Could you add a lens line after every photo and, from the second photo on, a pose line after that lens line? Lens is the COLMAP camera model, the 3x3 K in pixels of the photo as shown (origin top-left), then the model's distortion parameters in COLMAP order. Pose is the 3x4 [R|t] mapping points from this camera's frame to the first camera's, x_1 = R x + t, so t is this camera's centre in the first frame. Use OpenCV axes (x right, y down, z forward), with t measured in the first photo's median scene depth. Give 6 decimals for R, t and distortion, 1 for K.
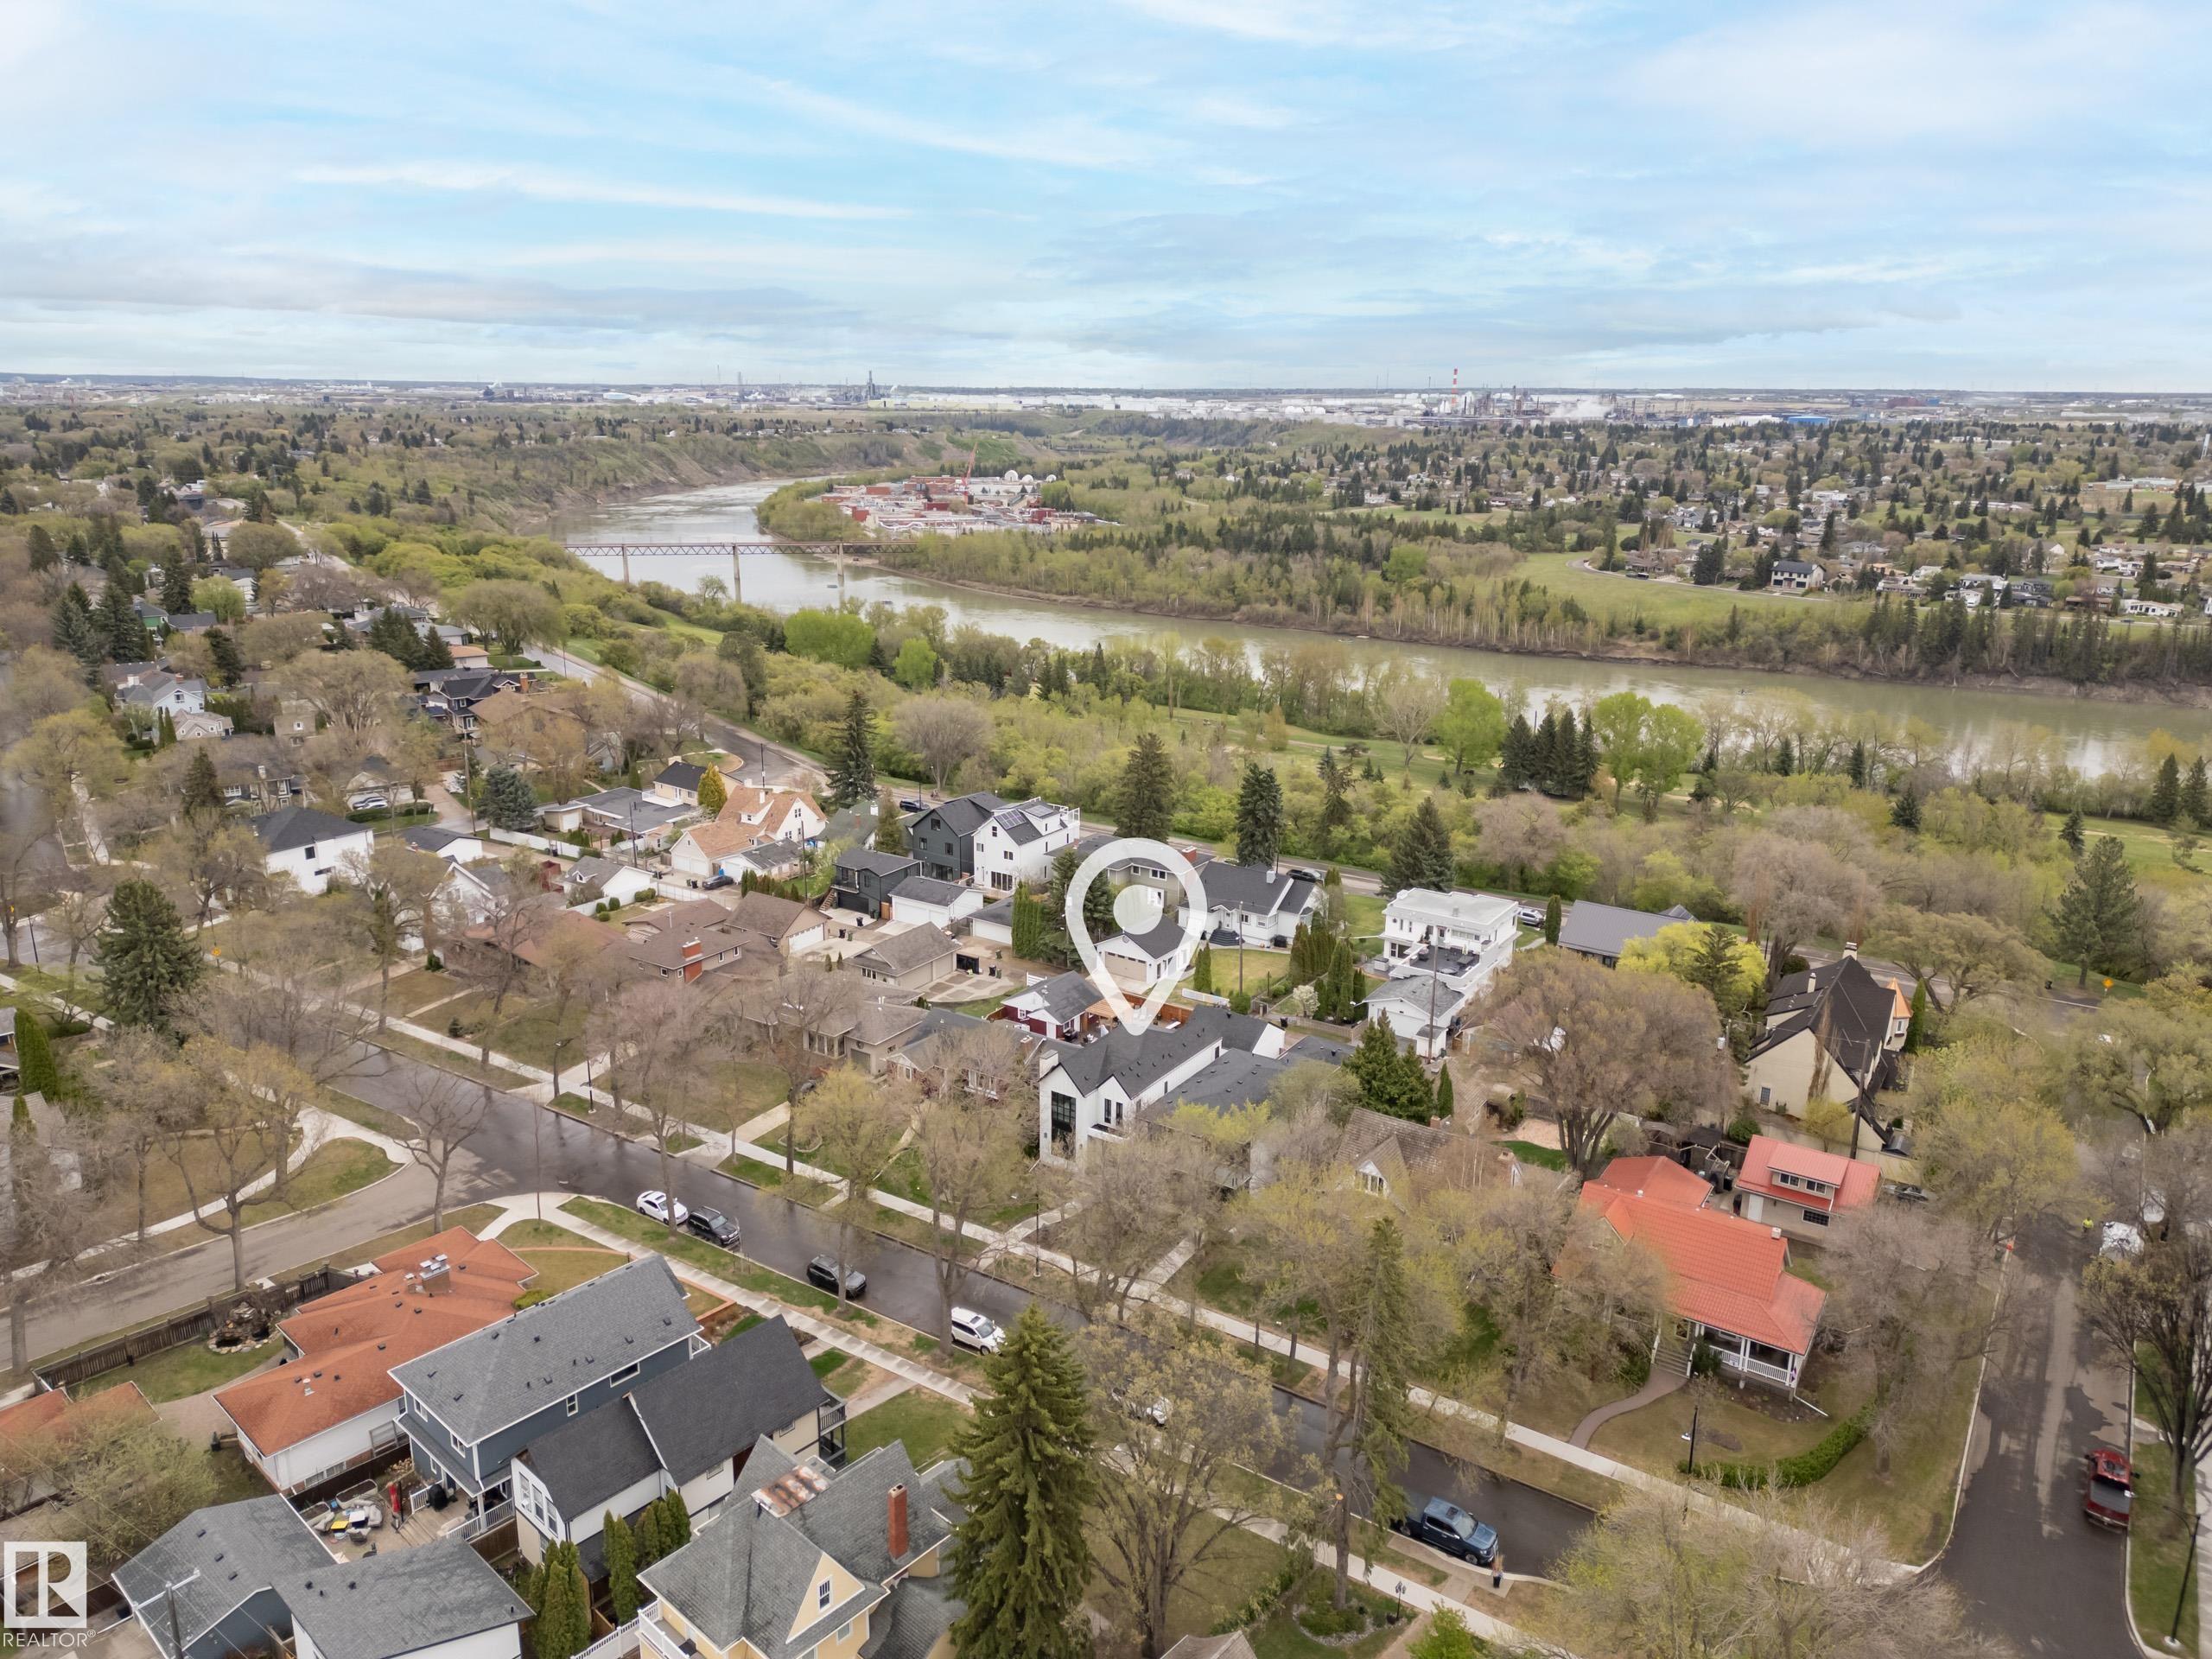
lens RADIAL K [[1523.0, 0, 1100.2], [0, 1523.0, 862.2], [0, 0, 1]] dist [0.082939, -0.081436]
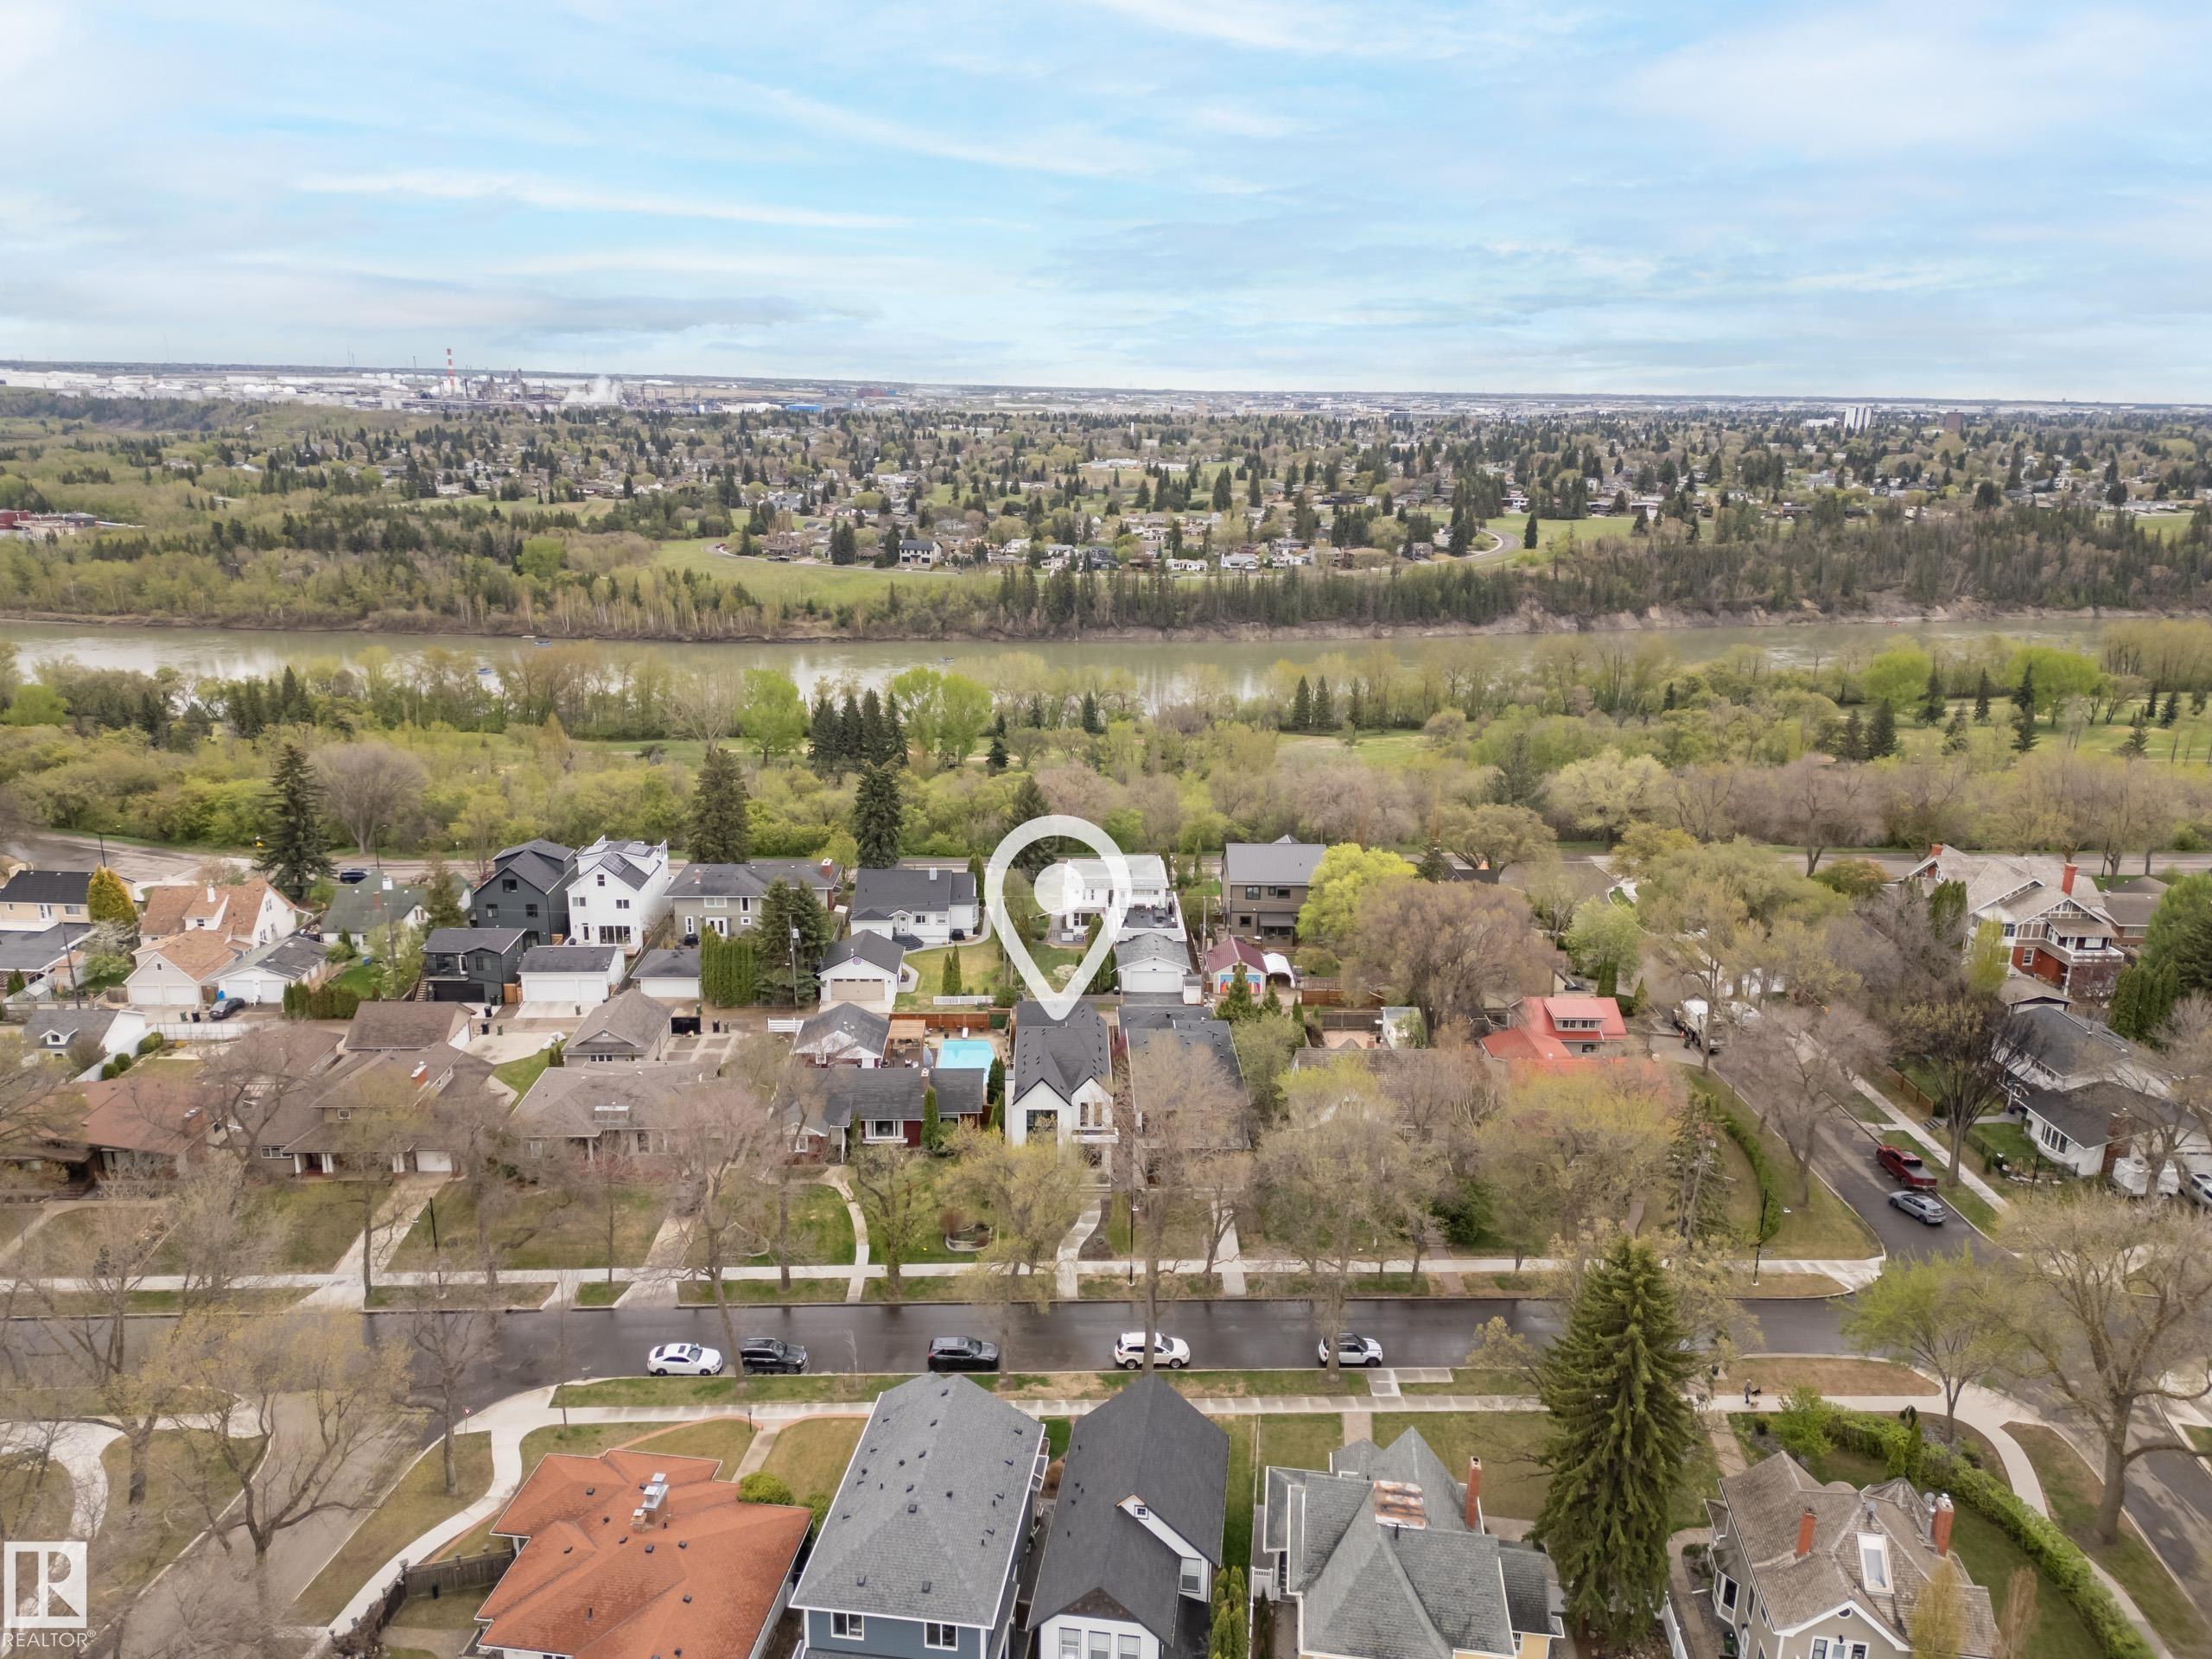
lens RADIAL K [[1523.0, 0, 1100.2], [0, 1523.0, 862.2], [0, 0, 1]] dist [0.082939, -0.081436]
pose [[0.816852, -0.165614, 0.552562, -0.096225], [0.160600, 0.985320, 0.057906, -0.010586], [-0.554040, 0.041441, 0.831458, 0.029130]]
